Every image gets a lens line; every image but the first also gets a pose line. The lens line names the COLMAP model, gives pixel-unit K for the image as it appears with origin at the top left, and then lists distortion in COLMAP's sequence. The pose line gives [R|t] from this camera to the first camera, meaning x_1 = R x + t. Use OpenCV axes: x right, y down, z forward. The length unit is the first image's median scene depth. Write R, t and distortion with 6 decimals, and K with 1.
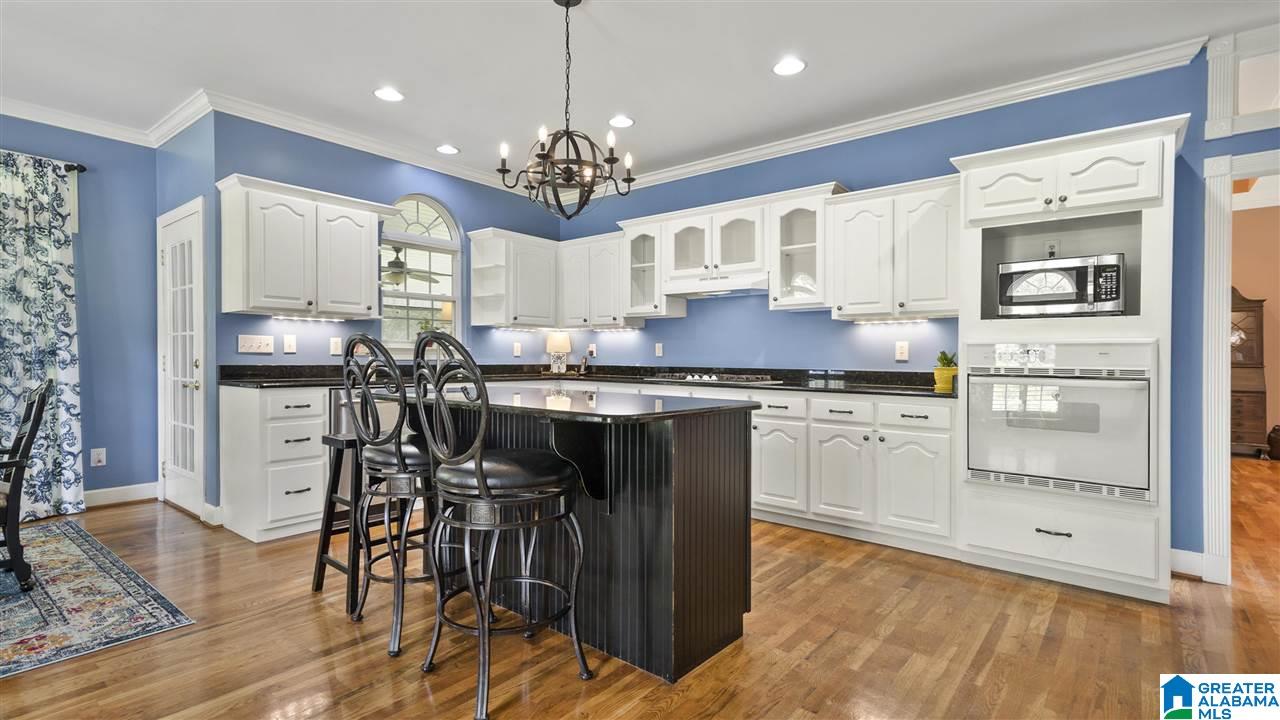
lens RADIAL K [[602.4, 0, 626.4], [0, 602.4, 357.9], [0, 0, 1]] dist [0.023779, 0.000257]
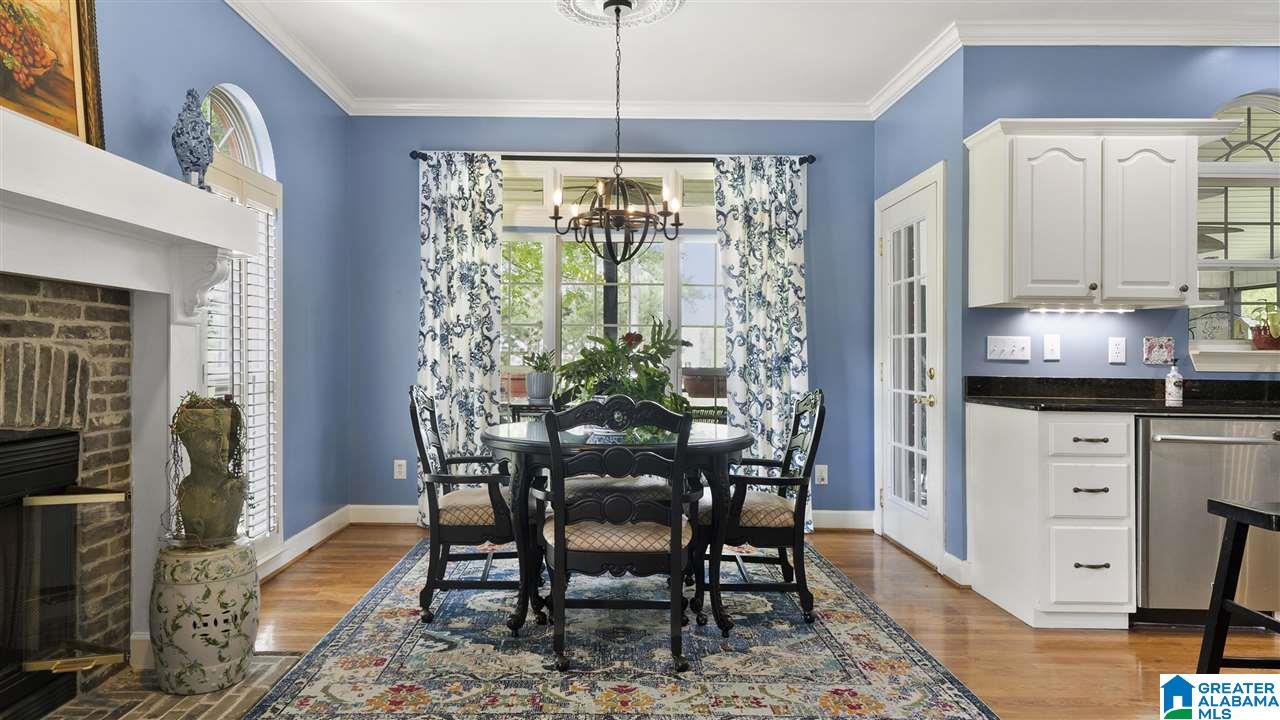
lens RADIAL K [[774.0, 0, 597.2], [0, 774.0, 351.8], [0, 0, 1]] dist [0.015634, -0.002792]
pose [[0.629014, -0.004899, -0.777378, -0.191422], [-0.007271, 0.999899, -0.012184, -0.003037], [0.777360, 0.013317, 0.628915, 0.024058]]
